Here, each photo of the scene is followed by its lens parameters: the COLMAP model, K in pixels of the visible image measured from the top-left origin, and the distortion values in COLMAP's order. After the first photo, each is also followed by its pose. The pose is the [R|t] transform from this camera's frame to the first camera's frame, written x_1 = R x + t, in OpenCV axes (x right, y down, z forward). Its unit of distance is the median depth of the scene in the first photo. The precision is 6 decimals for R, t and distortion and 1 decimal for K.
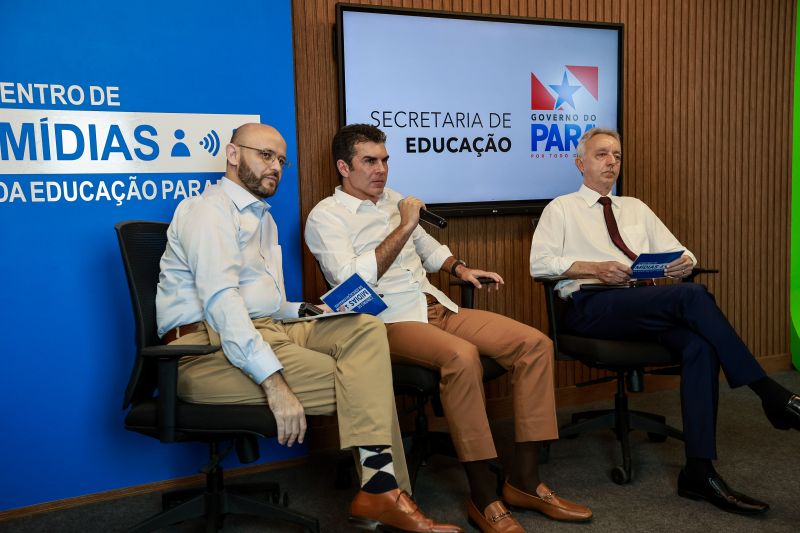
lens RADIAL K [[815.7, 0, 425.5], [0, 815.7, 286.0], [0, 0, 1]] dist [0.025681, 0.014940]
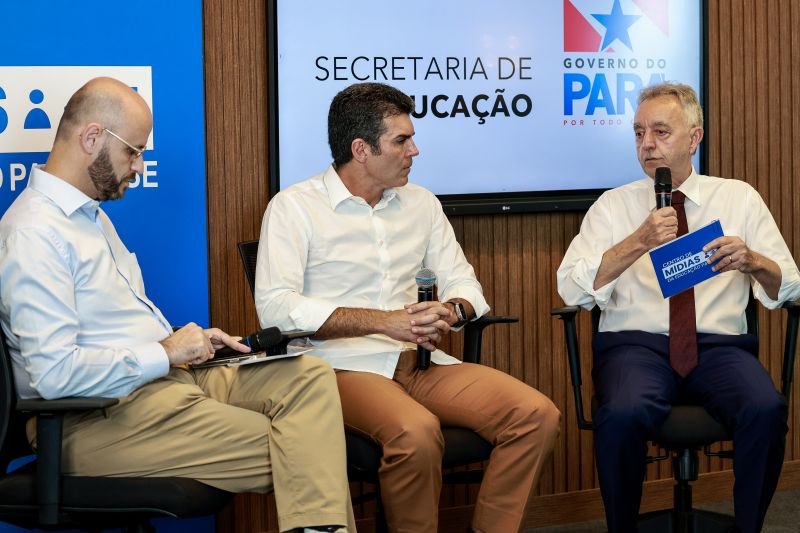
lens RADIAL K [[1675.4, 0, 428.7], [0, 1675.4, 269.5], [0, 0, 1]] dist [-0.007843, -1.427377]
pose [[0.999891, 0.006023, 0.013476, 0.006714], [-0.005423, 0.999011, -0.044132, 0.015142], [-0.013729, 0.044054, 0.998935, -0.318901]]
